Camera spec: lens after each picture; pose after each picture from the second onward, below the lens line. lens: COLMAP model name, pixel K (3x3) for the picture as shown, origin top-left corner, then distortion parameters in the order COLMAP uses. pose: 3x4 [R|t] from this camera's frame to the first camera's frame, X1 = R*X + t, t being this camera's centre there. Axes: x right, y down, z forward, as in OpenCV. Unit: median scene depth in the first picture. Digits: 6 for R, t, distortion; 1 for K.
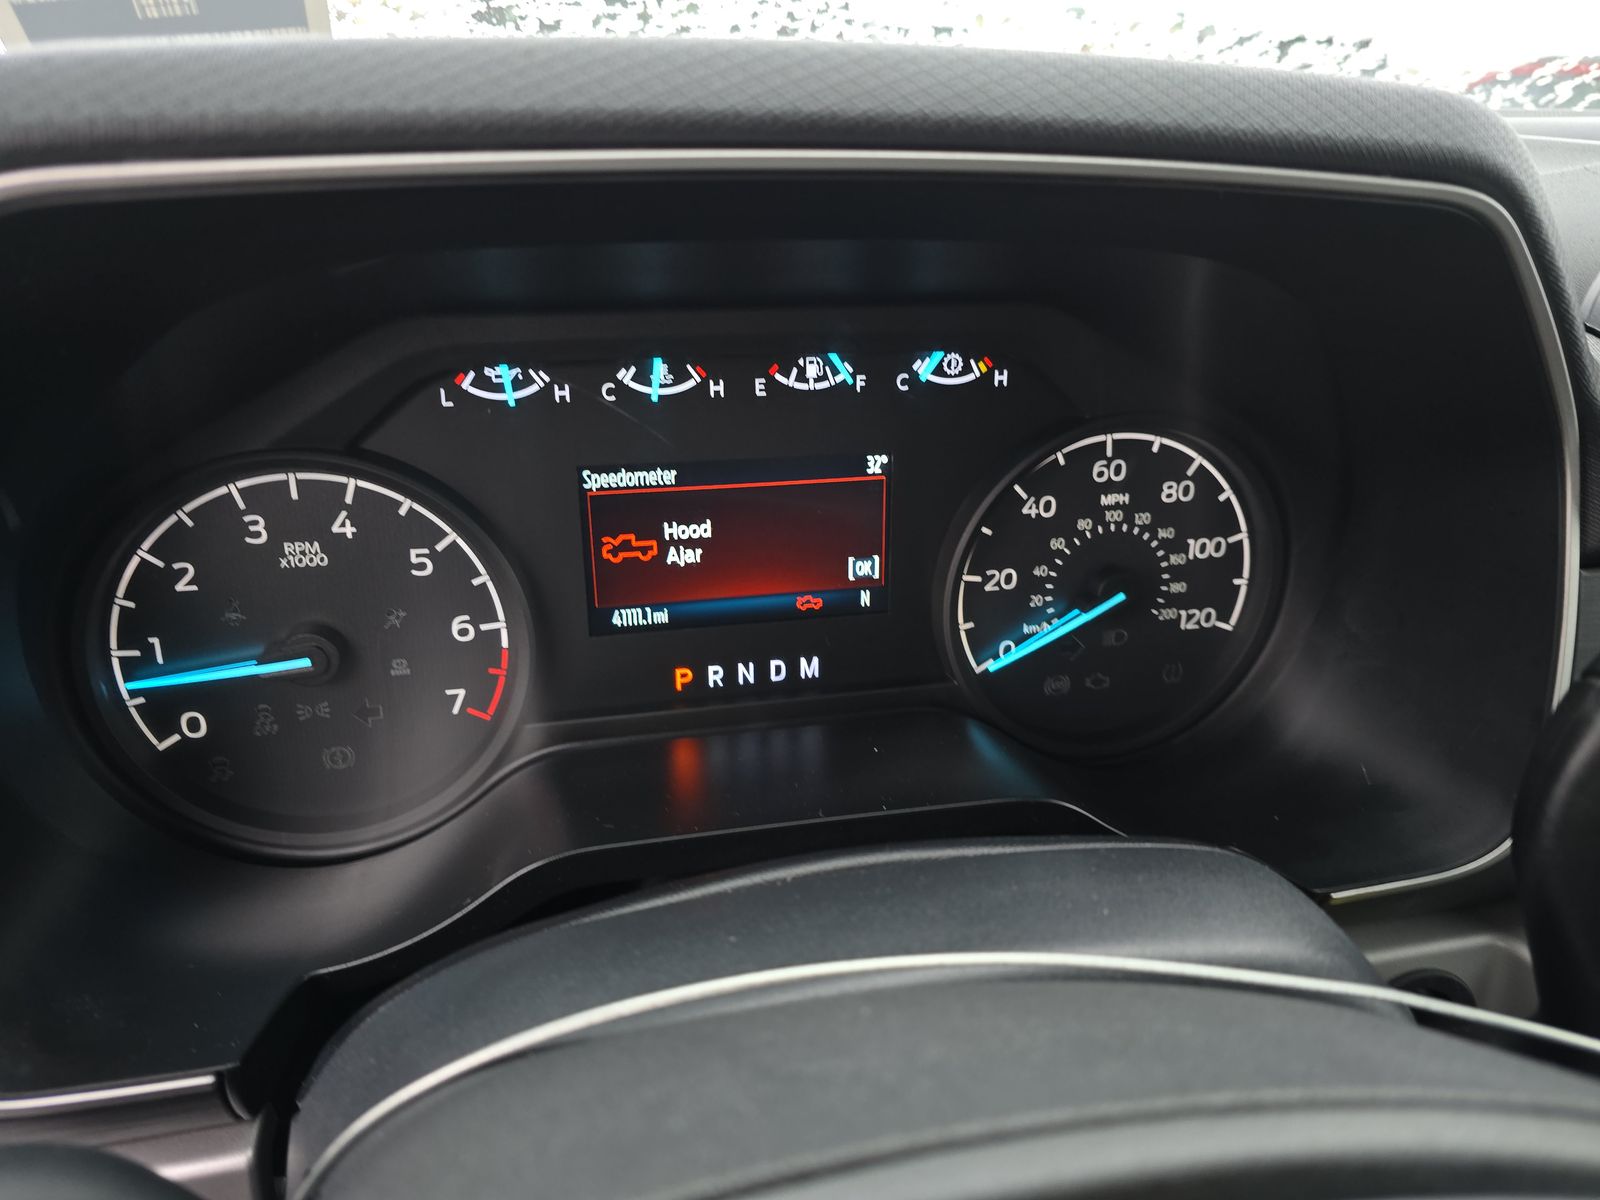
lens RADIAL K [[1088.8, 0, 807.6], [0, 1088.8, 601.9], [0, 0, 1]] dist [0.044985, -0.066524]
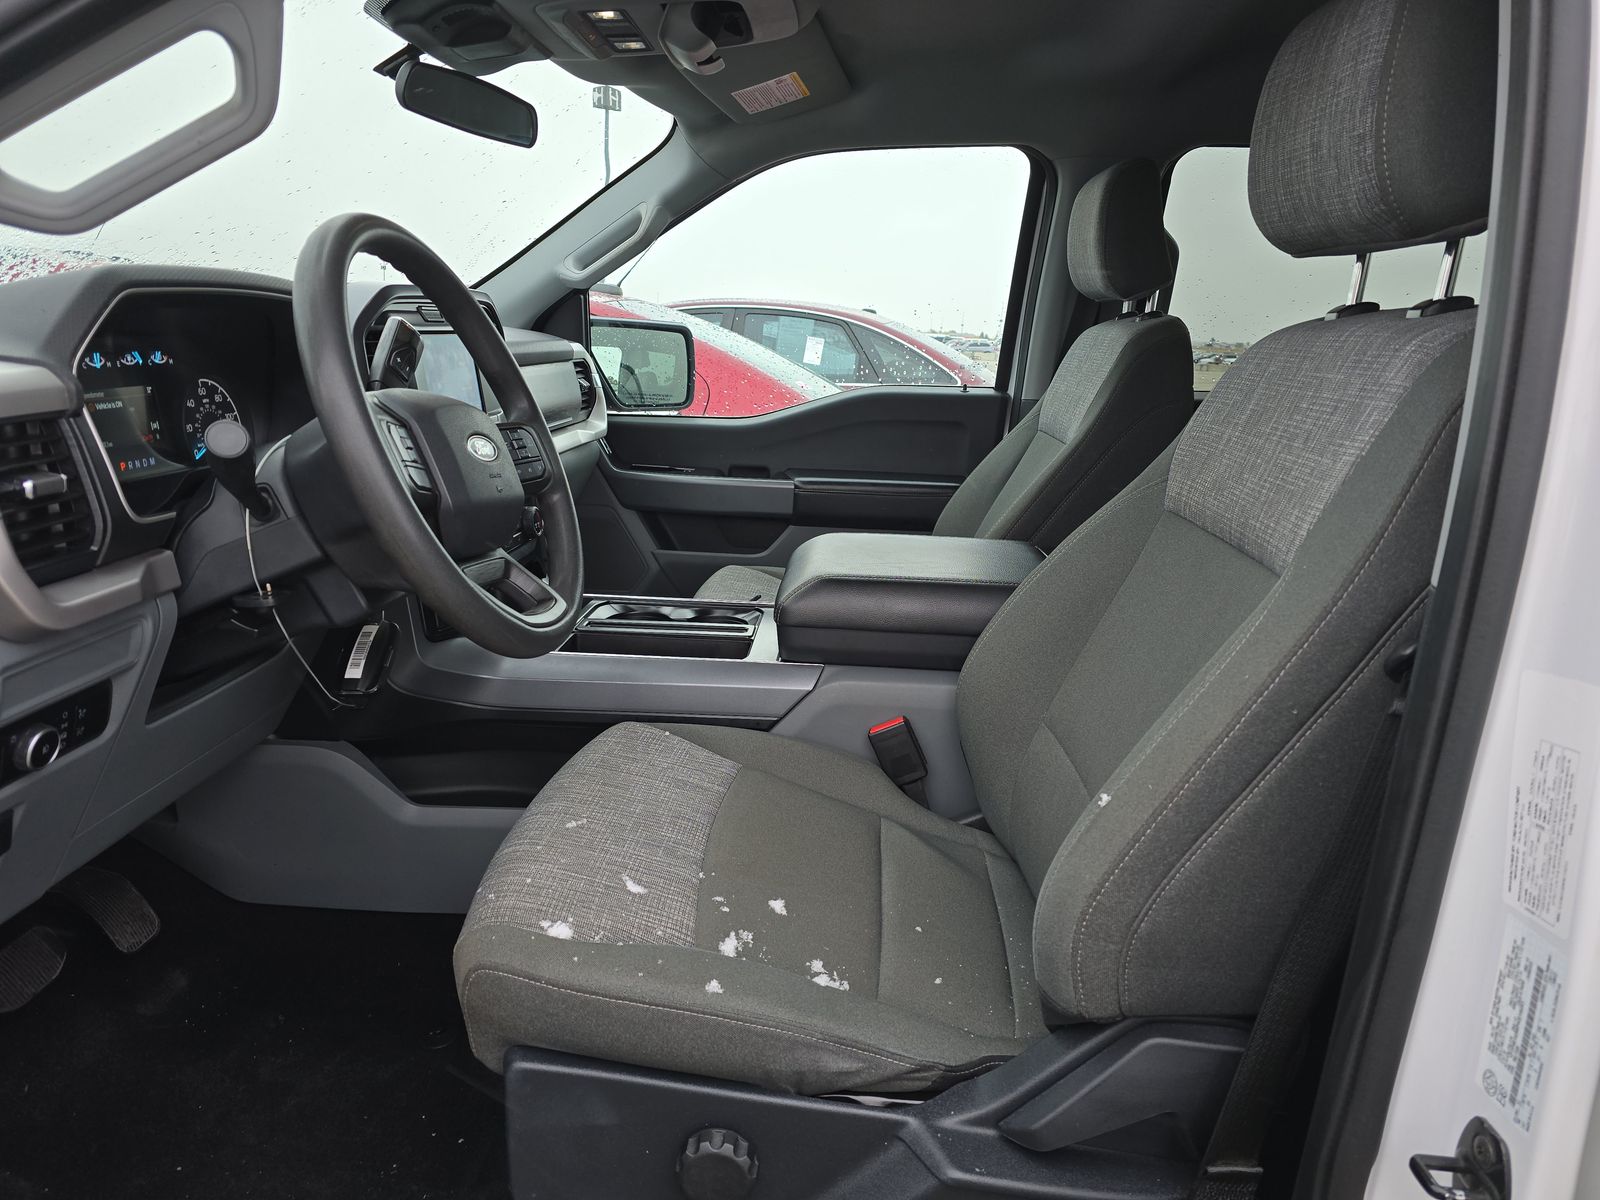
lens RADIAL K [[1061.9, 0, 819.0], [0, 1061.9, 608.4], [0, 0, 1]] dist [0.069811, -0.063440]
pose [[0.263781, -0.257887, 0.929470, -2.336512], [0.395018, 0.907971, 0.139818, 0.723820], [-0.879989, 0.330276, 0.341375, -1.442870]]
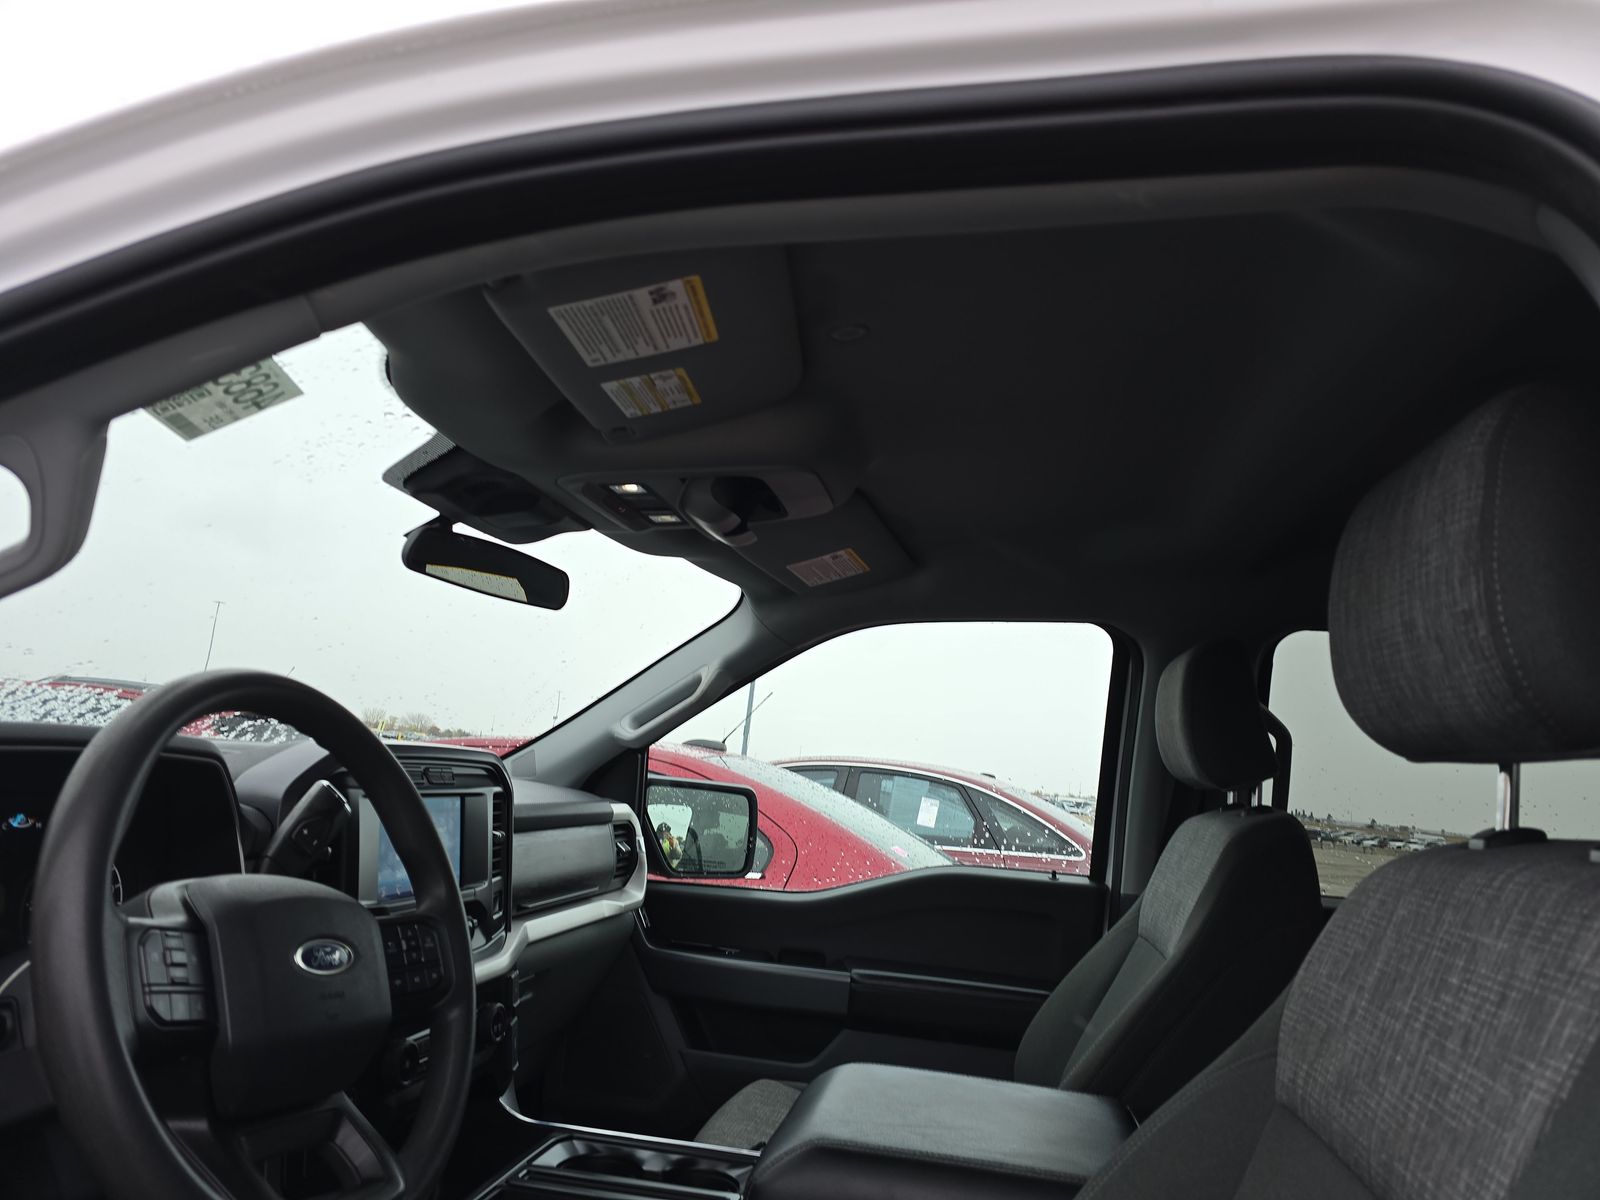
lens RADIAL K [[1061.9, 0, 819.0], [0, 1061.9, 608.4], [0, 0, 1]] dist [0.069811, -0.063440]
pose [[0.383664, 0.150781, 0.911080, -1.555087], [0.339259, 0.894579, -0.290915, 0.728692], [-0.858898, 0.420706, 0.292064, -1.630856]]
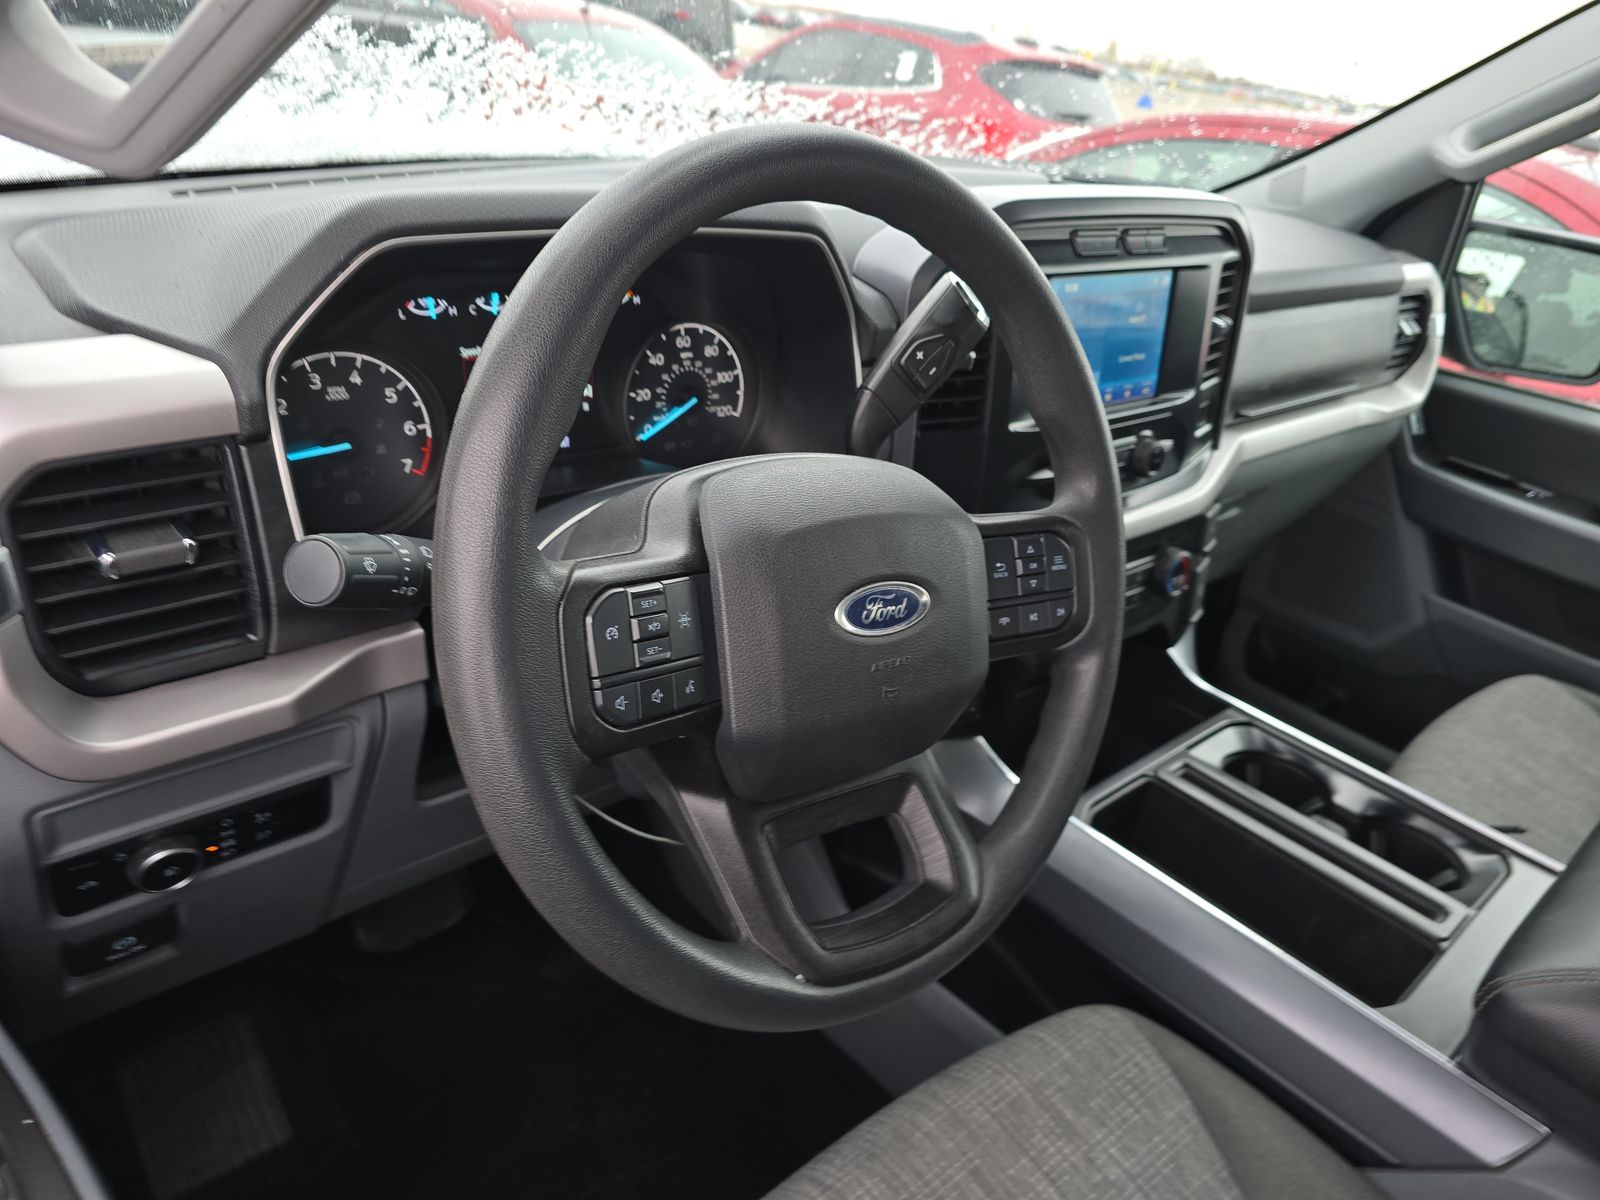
lens RADIAL K [[1088.8, 0, 807.6], [0, 1088.8, 601.9], [0, 0, 1]] dist [0.044985, -0.066524]
pose [[0.868617, -0.151266, 0.471829, -0.635013], [0.122740, 0.988269, 0.090875, 0.232674], [-0.480040, -0.021023, 0.876994, -1.085227]]
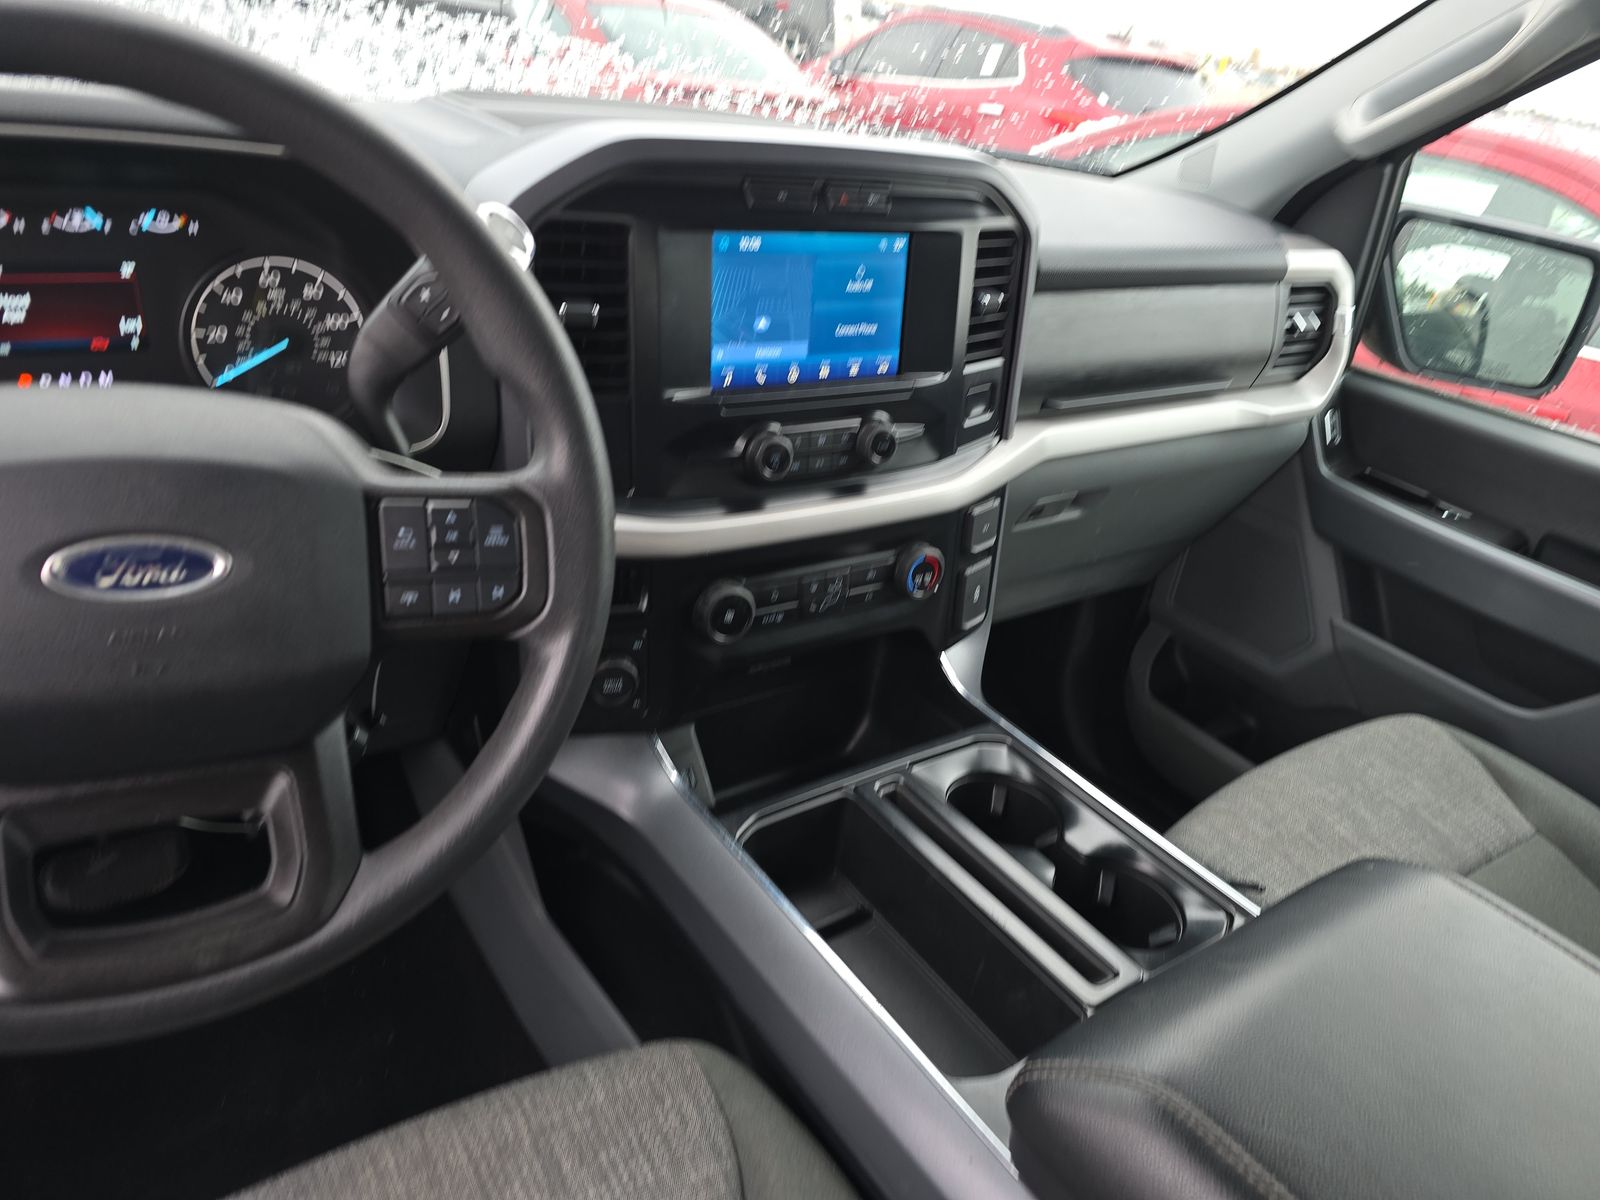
lens RADIAL K [[1074.7, 0, 826.1], [0, 1074.7, 594.9], [0, 0, 1]] dist [0.061817, -0.065387]
pose [[0.912952, -0.095916, 0.396635, 0.362778], [0.069203, 0.994296, 0.081158, 0.371097], [-0.402157, -0.046646, 0.914382, -1.294943]]
